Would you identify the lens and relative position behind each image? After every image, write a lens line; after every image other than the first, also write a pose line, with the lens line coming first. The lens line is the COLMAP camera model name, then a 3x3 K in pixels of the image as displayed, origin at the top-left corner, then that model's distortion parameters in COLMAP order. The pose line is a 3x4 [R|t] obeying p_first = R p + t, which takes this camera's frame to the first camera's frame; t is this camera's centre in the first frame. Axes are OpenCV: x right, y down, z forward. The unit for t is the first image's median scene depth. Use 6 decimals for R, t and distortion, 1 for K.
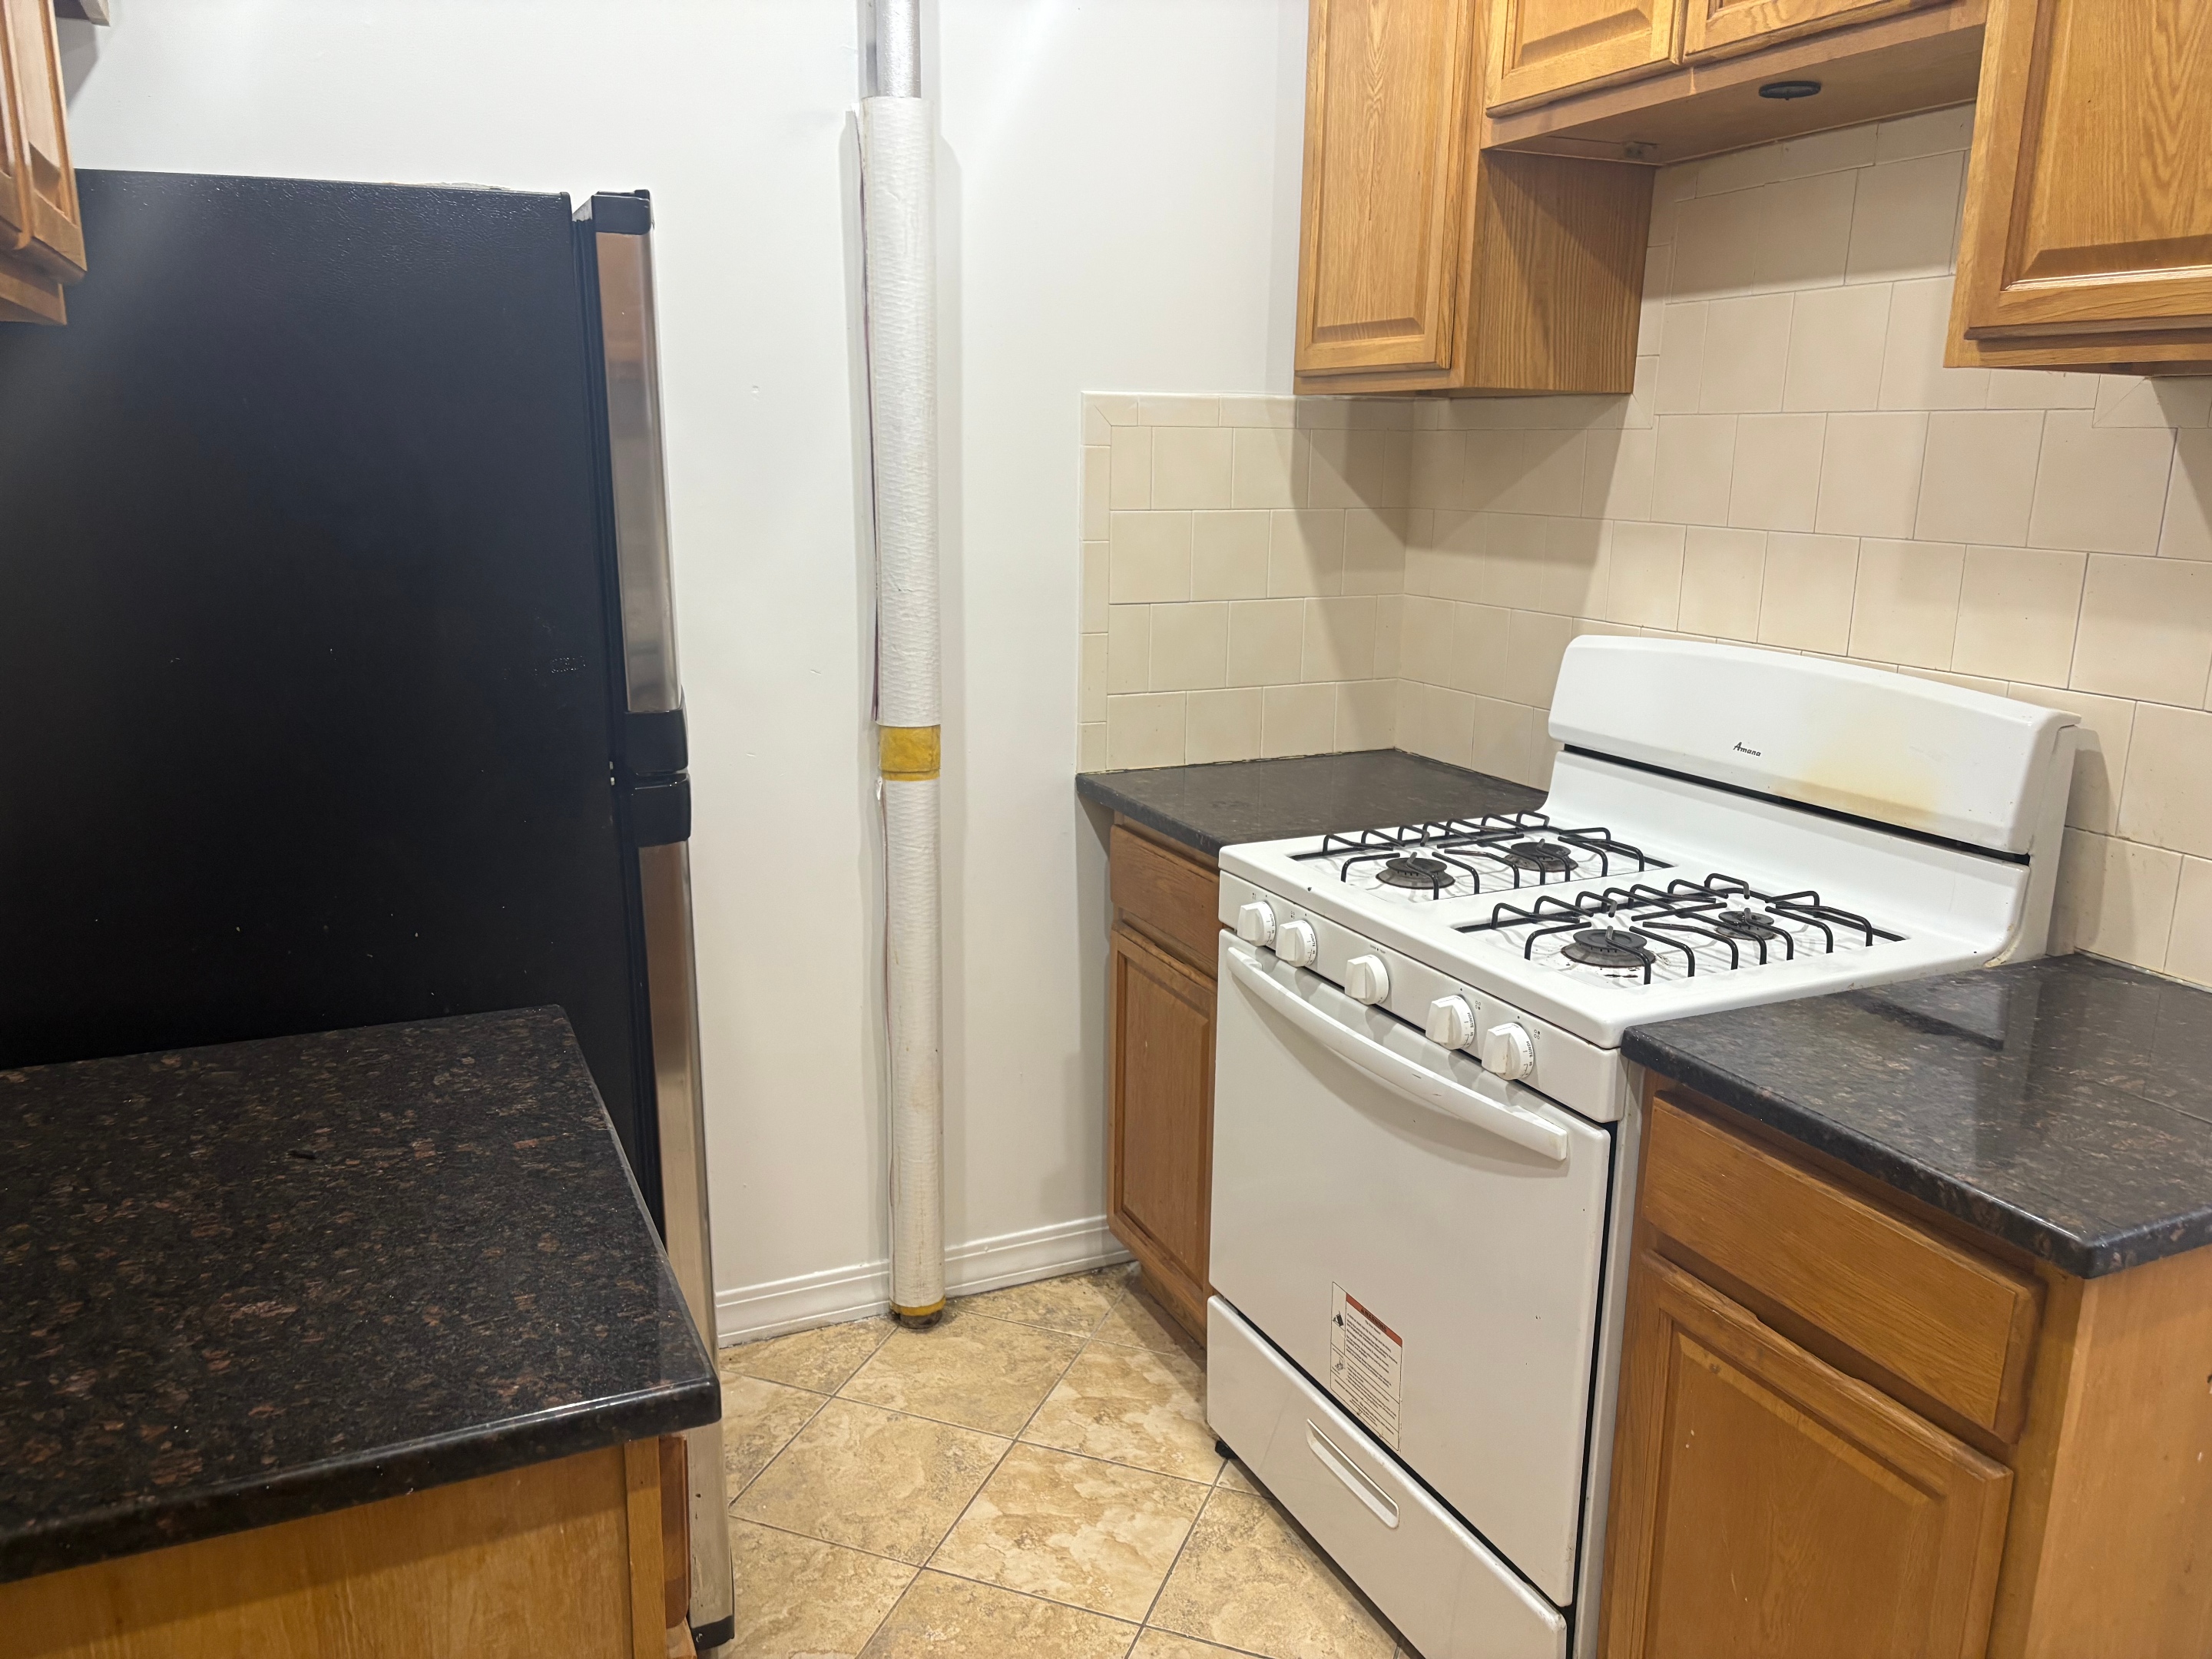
lens RADIAL K [[1665.7, 0, 1105.7], [0, 1665.7, 842.9], [0, 0, 1]] dist [0.020108, -0.008422]
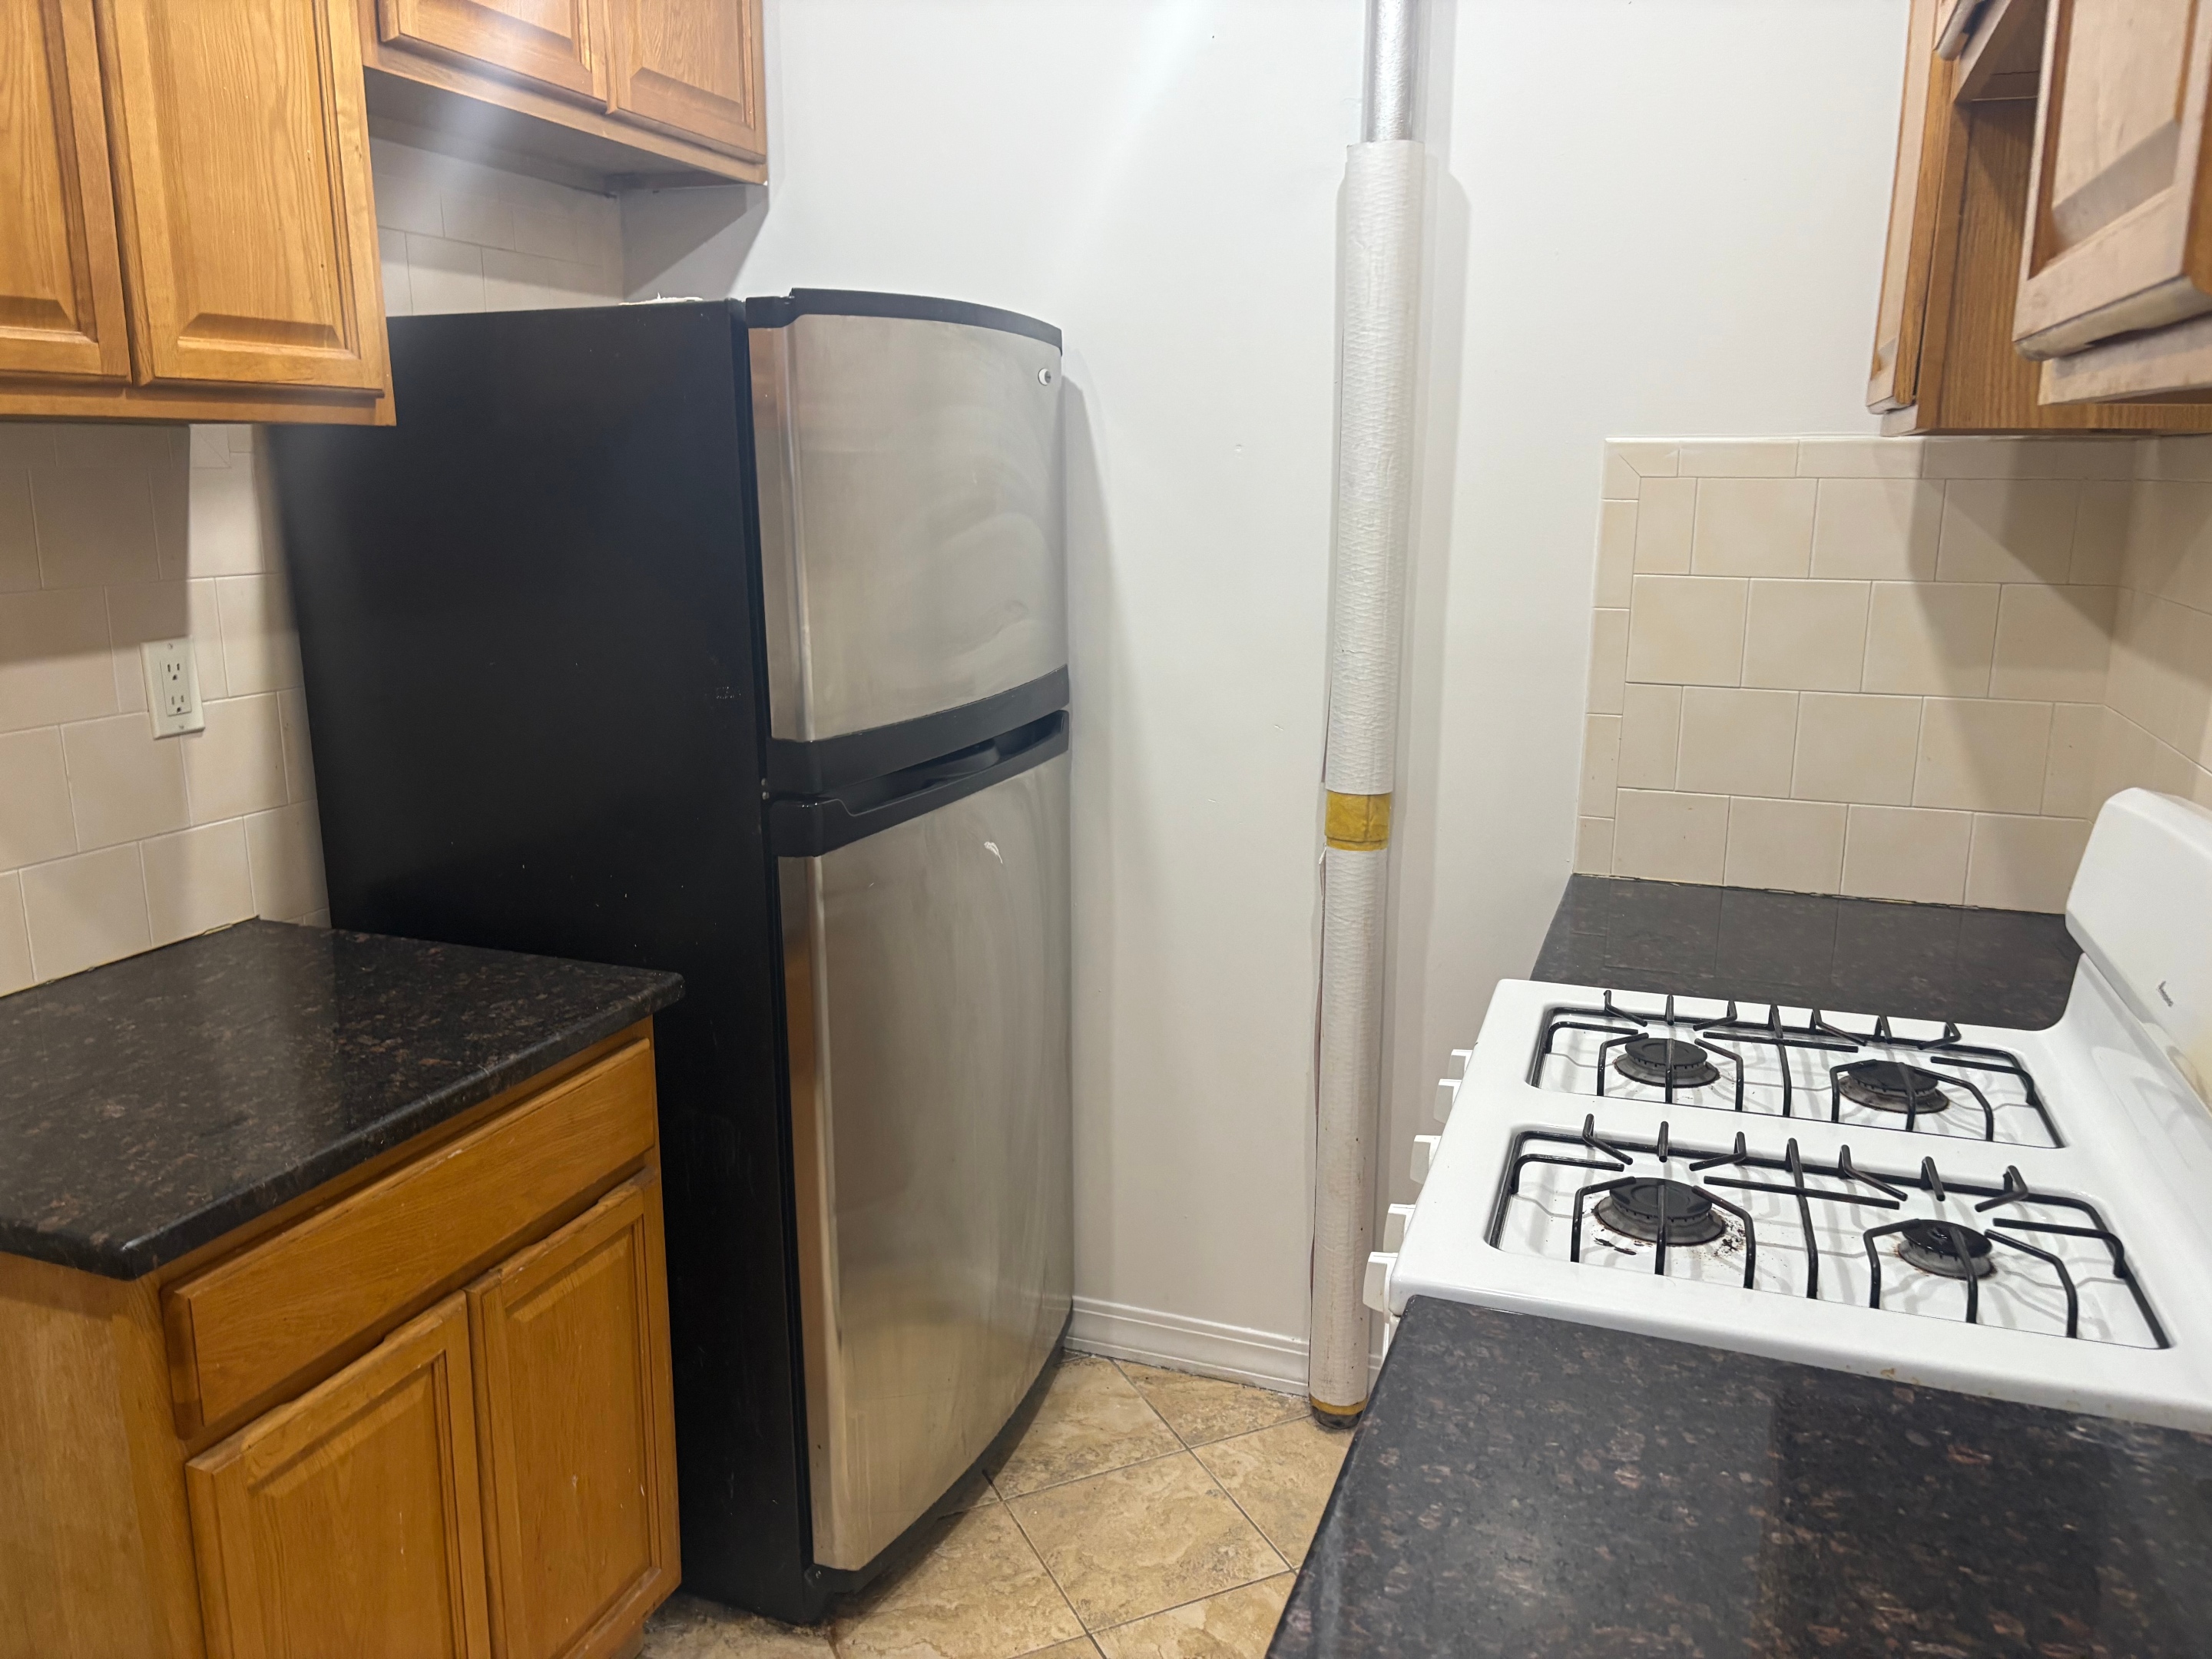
lens RADIAL K [[1665.7, 0, 1099.8], [0, 1665.7, 814.9], [0, 0, 1]] dist [0.020108, -0.008422]
pose [[0.705309, 0.137708, -0.695396, 0.449280], [-0.161450, 0.986375, 0.031579, -0.065370], [0.690270, 0.089999, 0.717933, 0.221314]]
